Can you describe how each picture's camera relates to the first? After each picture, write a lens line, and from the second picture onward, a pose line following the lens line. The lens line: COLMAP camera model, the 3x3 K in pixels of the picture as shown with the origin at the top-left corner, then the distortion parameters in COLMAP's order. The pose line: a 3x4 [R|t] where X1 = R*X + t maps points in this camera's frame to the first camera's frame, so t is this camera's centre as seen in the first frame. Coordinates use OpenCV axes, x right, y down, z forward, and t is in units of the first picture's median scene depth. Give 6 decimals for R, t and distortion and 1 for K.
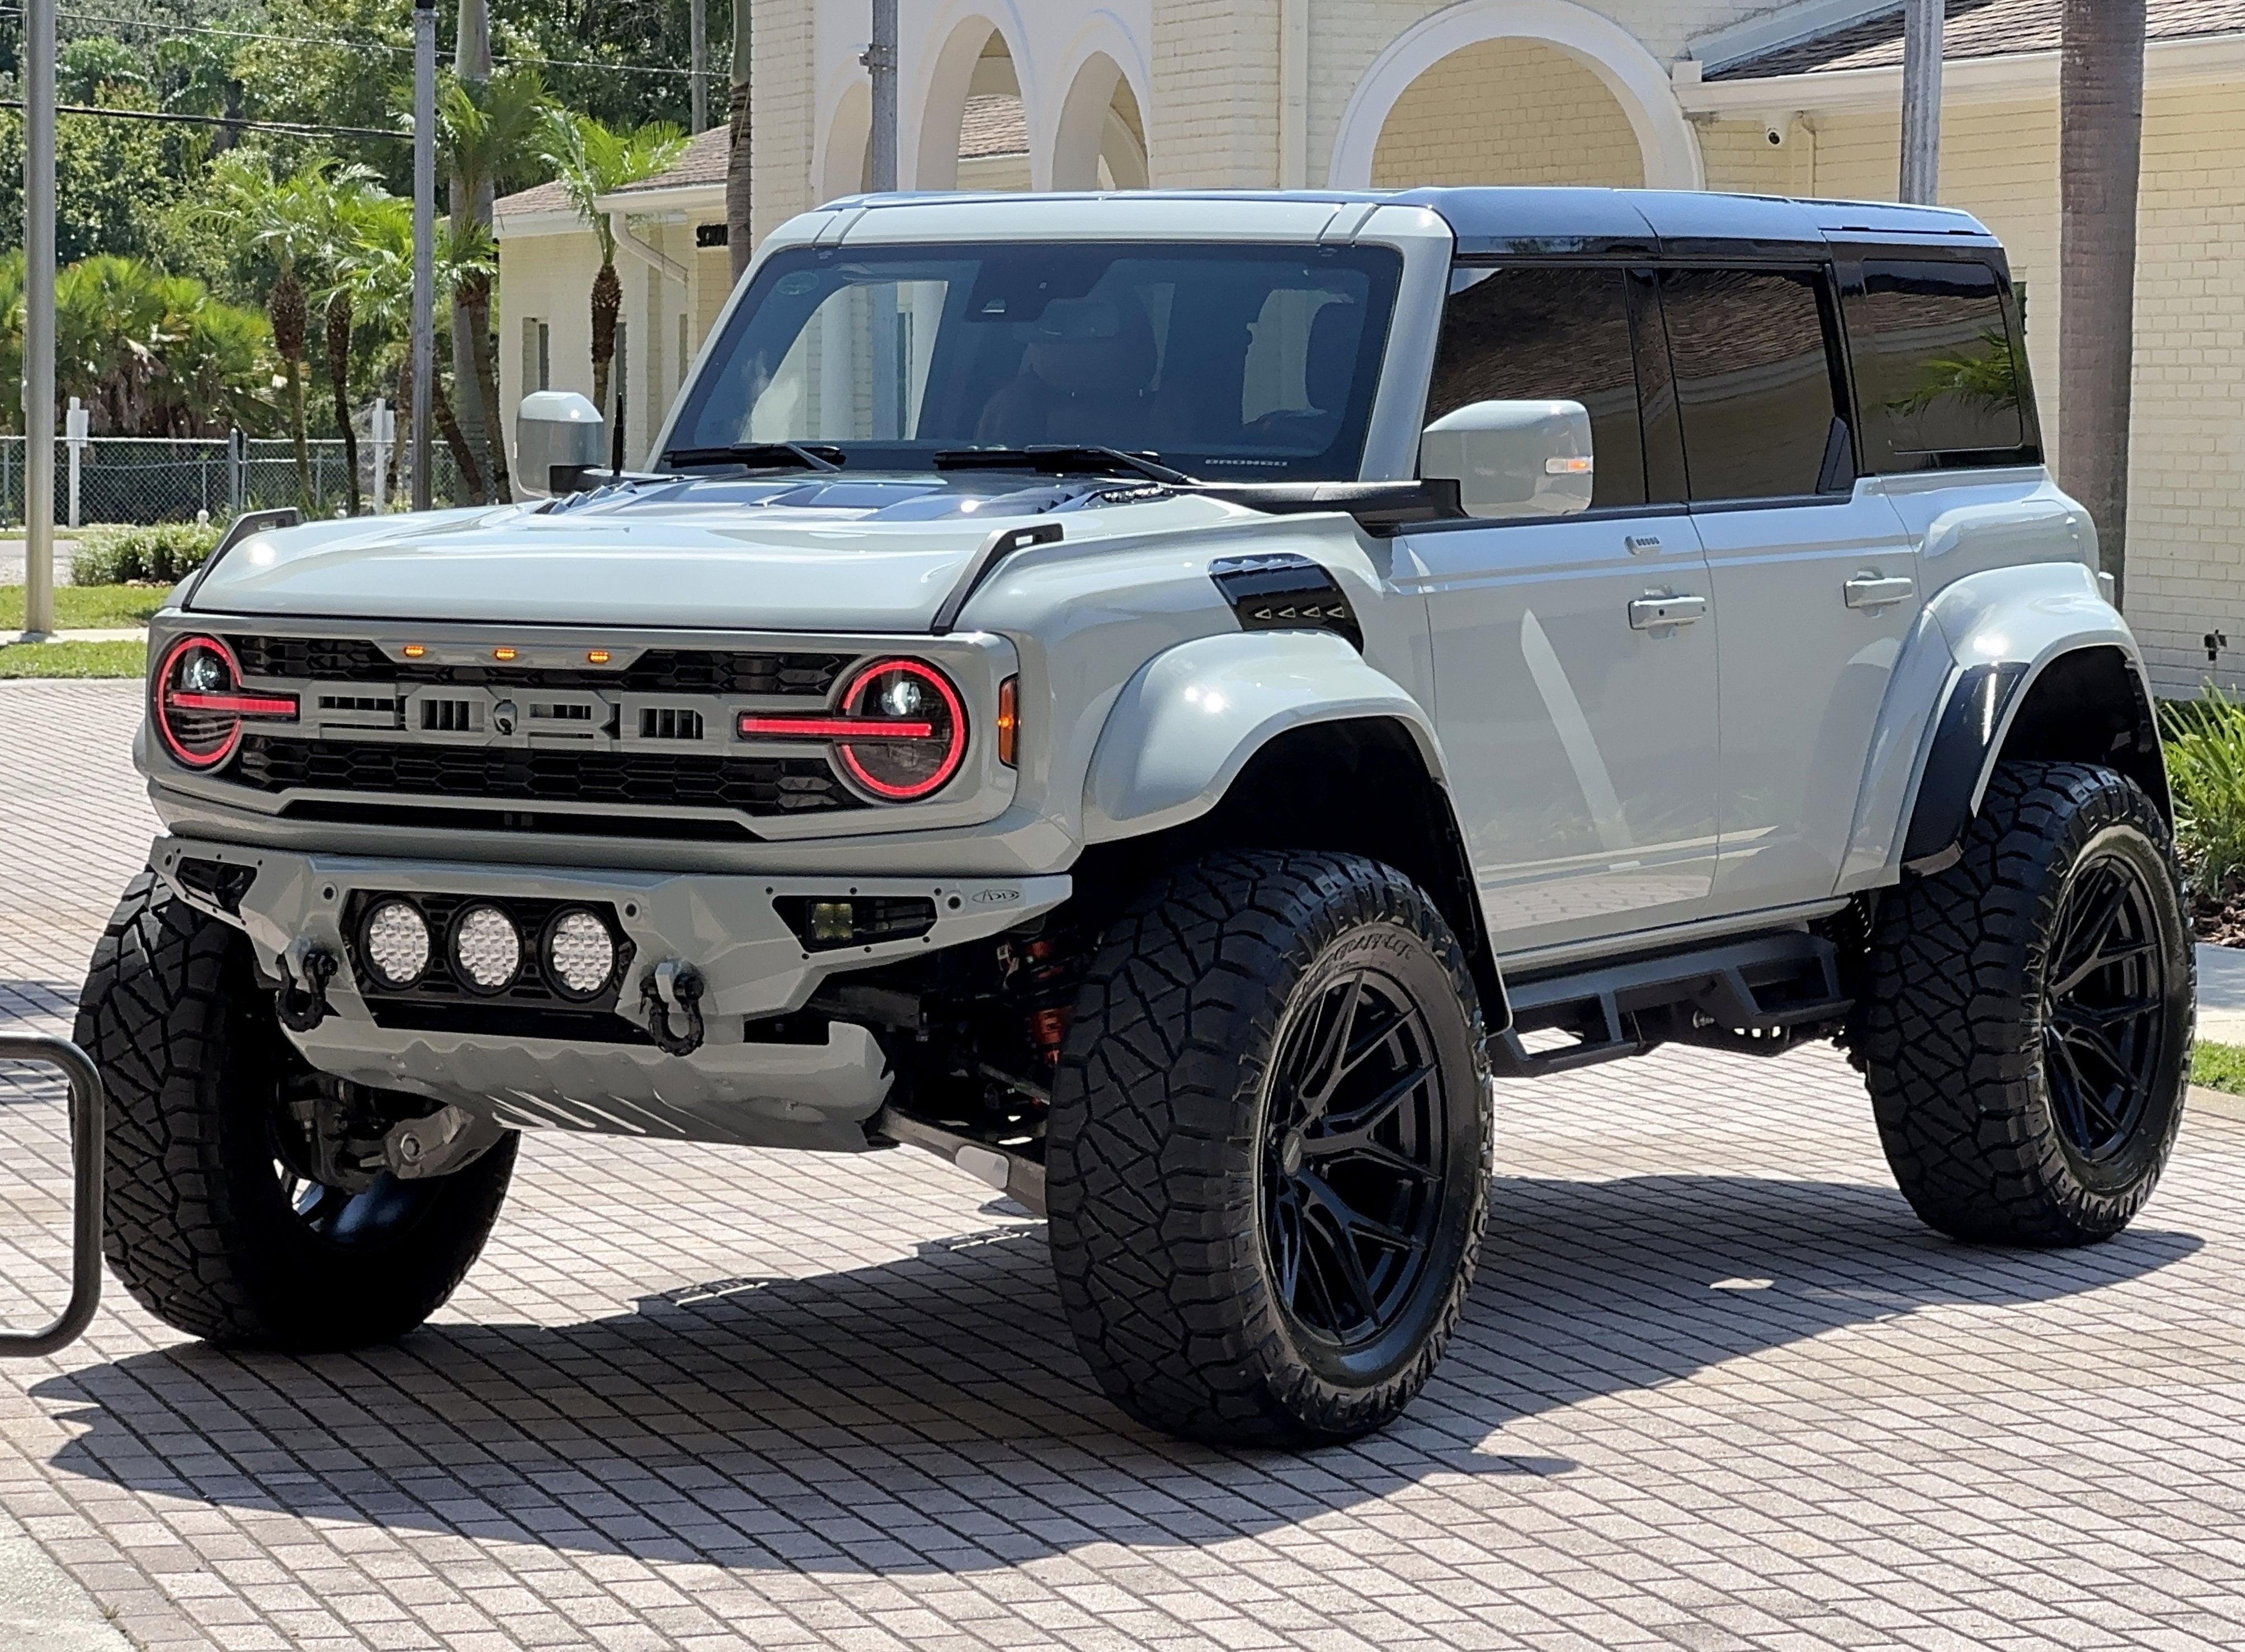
lens RADIAL K [[6590.8, 0, 1111.6], [0, 6590.8, 772.7], [0, 0, 1]] dist [0.076585, 0.000000]
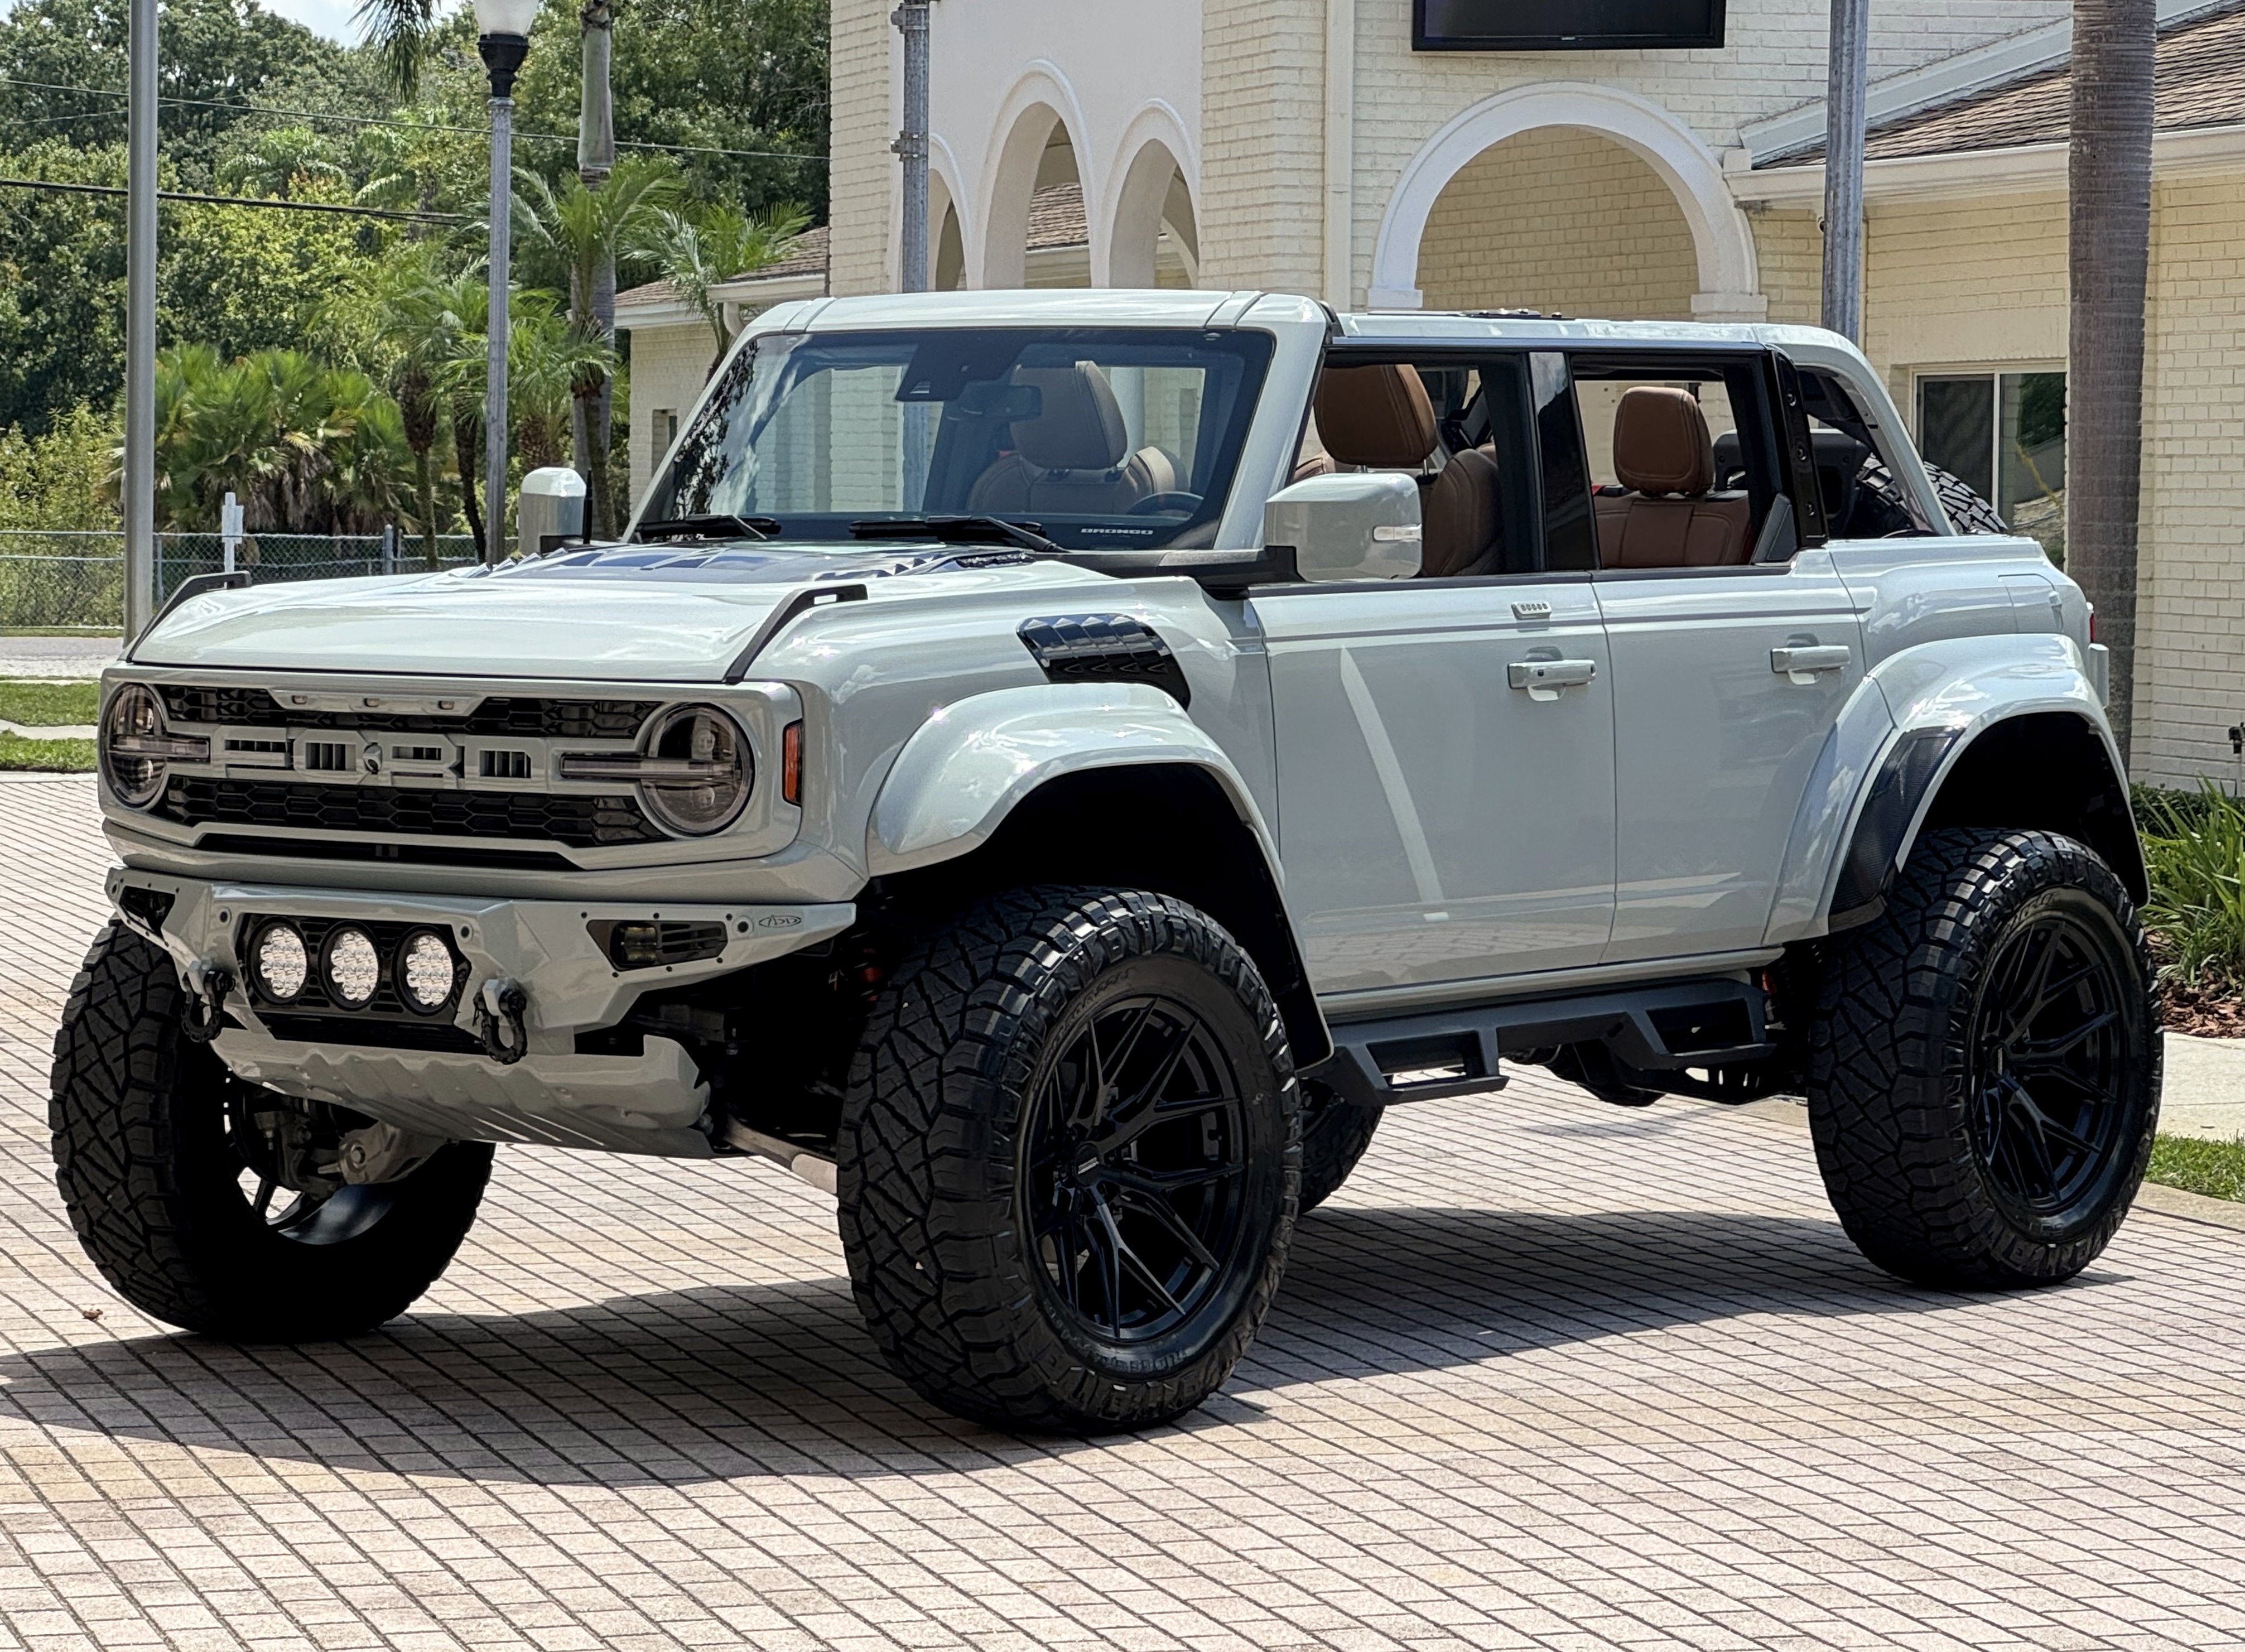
lens RADIAL K [[6591.2, 0, 1113.1], [0, 6591.2, 831.0], [0, 0, 1]] dist [0.076585, 0.000000]
pose [[0.992657, 0.006679, -0.120778, 0.163648], [-0.007588, 0.999946, -0.007064, 0.010557], [0.120724, 0.007929, 0.992654, -0.083113]]
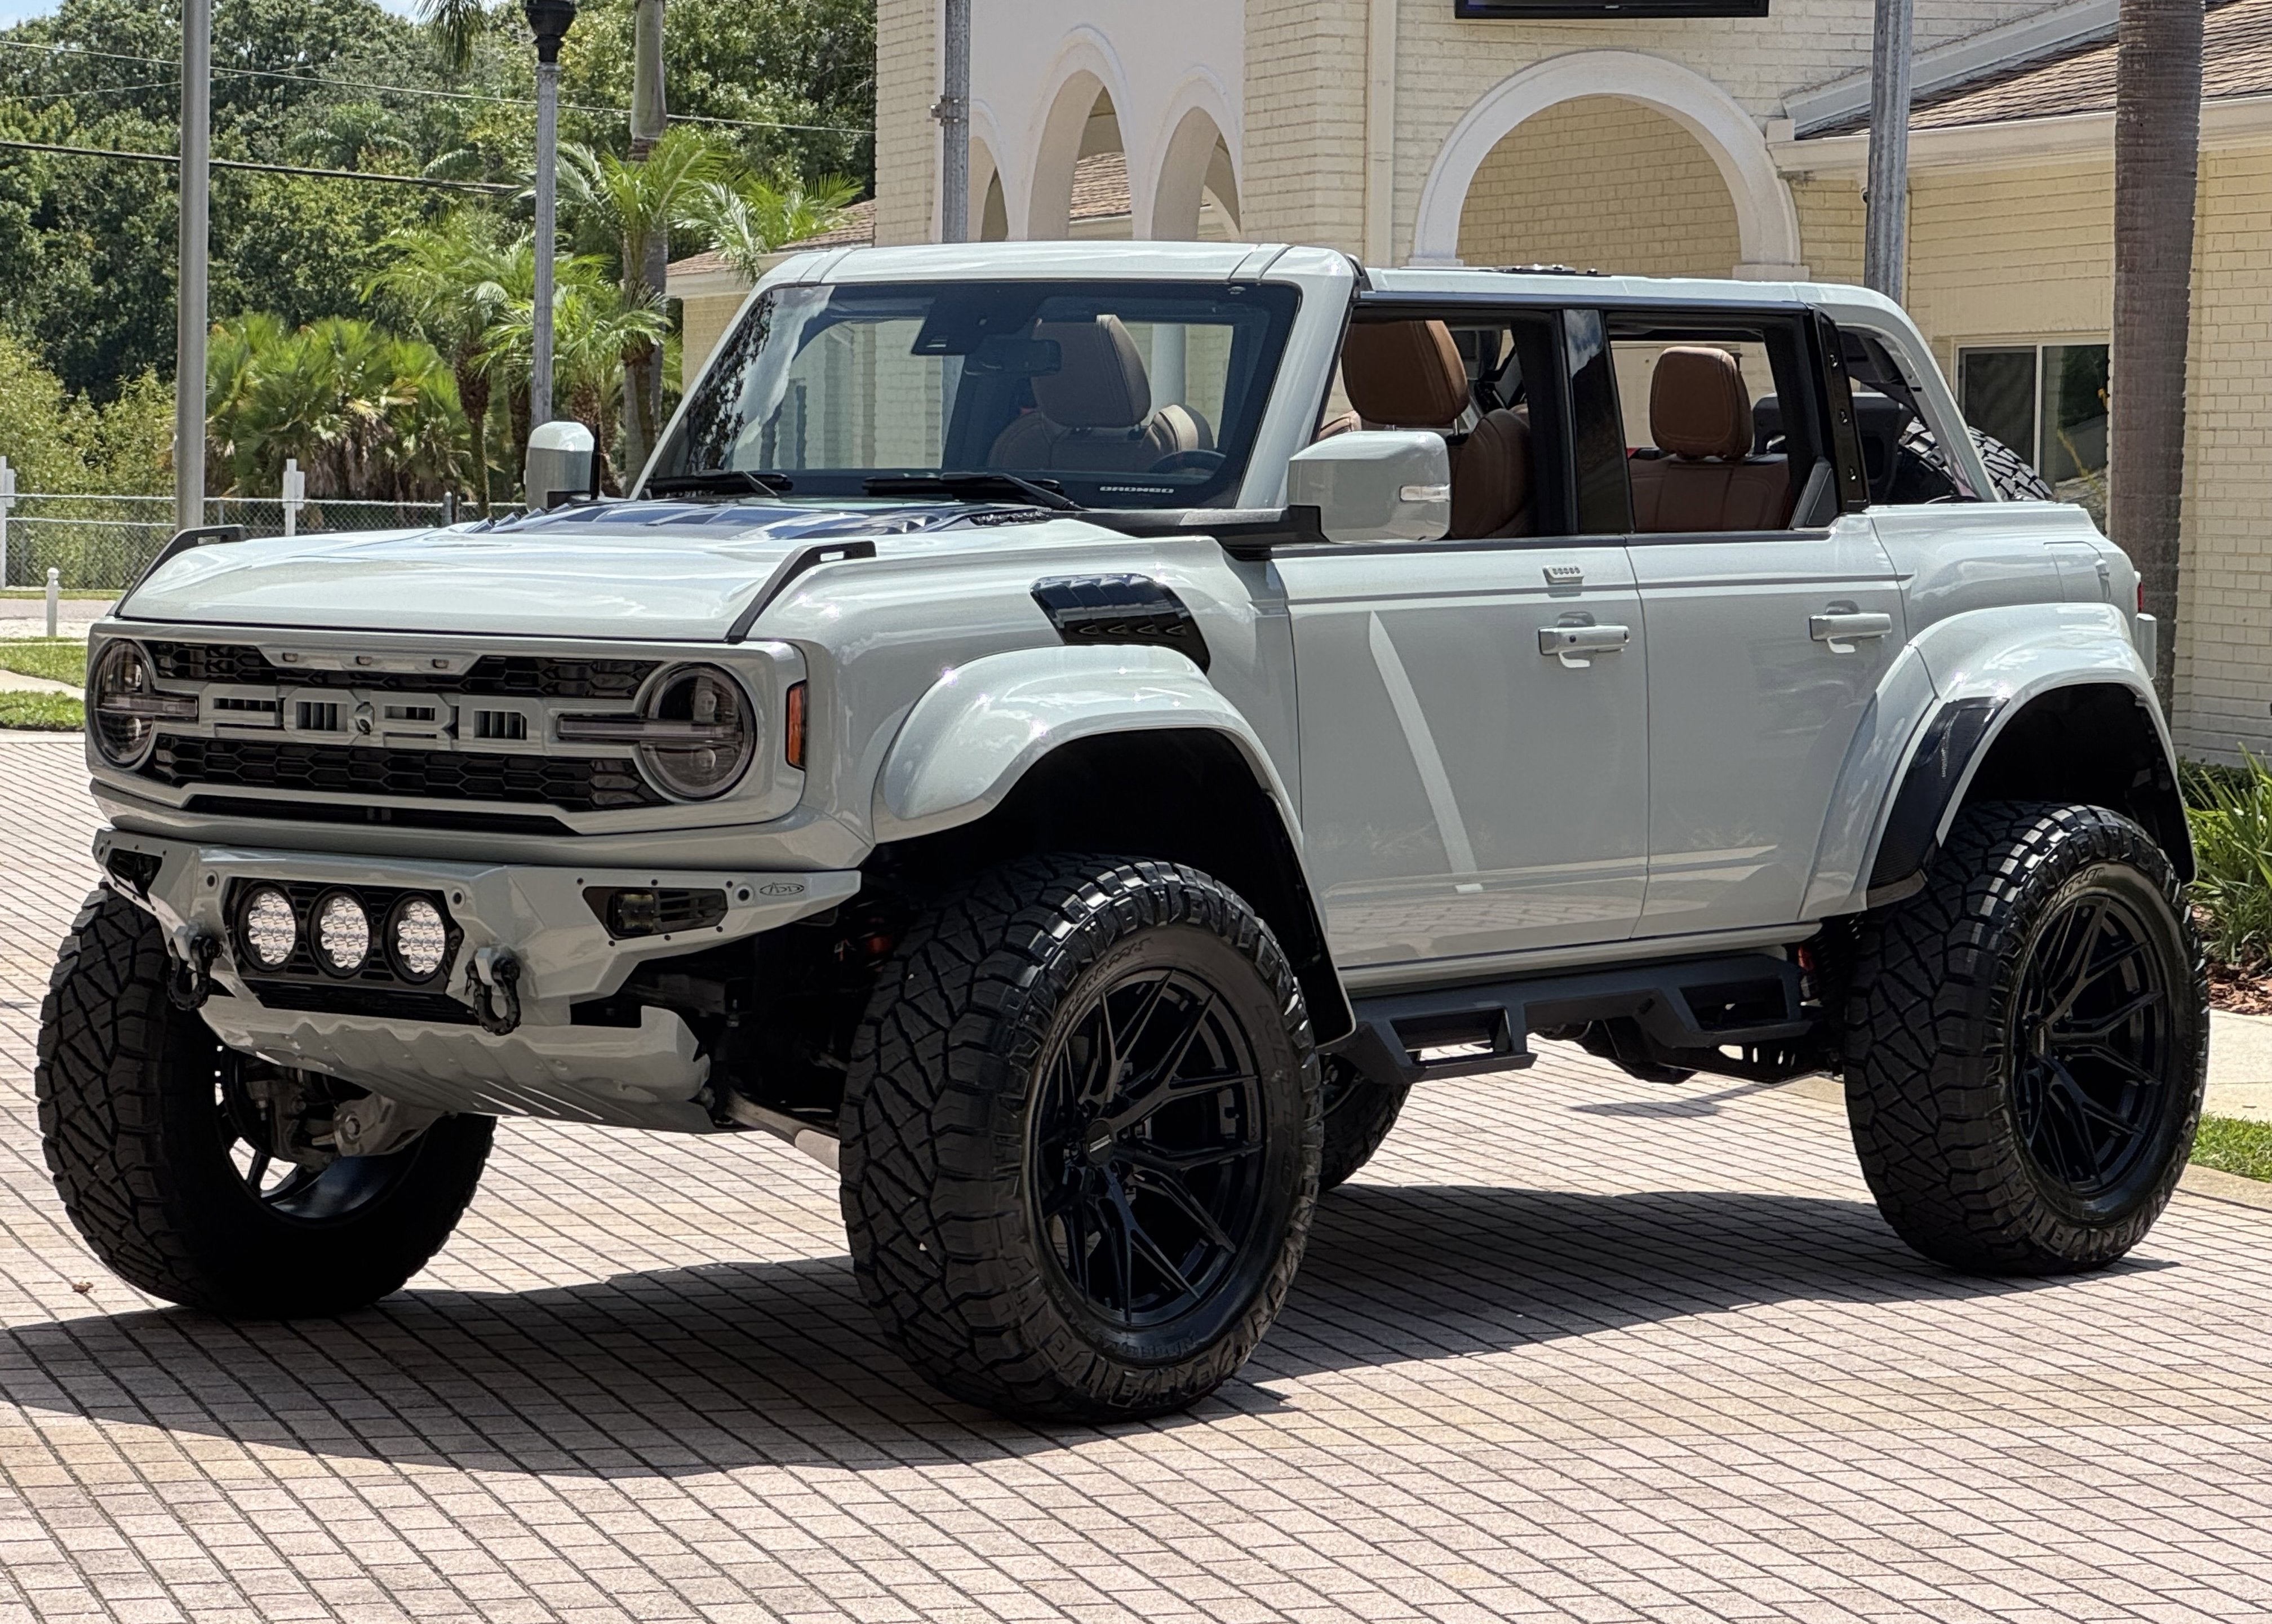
lens RADIAL K [[6451.4, 0, 1134.8], [0, 6451.4, 832.9], [0, 0, 1]] dist [0.075561, 0.000000]
pose [[0.992015, 0.014113, -0.125331, 0.162507], [-0.014435, 0.999894, -0.001662, 0.010066], [0.125294, 0.003458, 0.992114, -0.025436]]
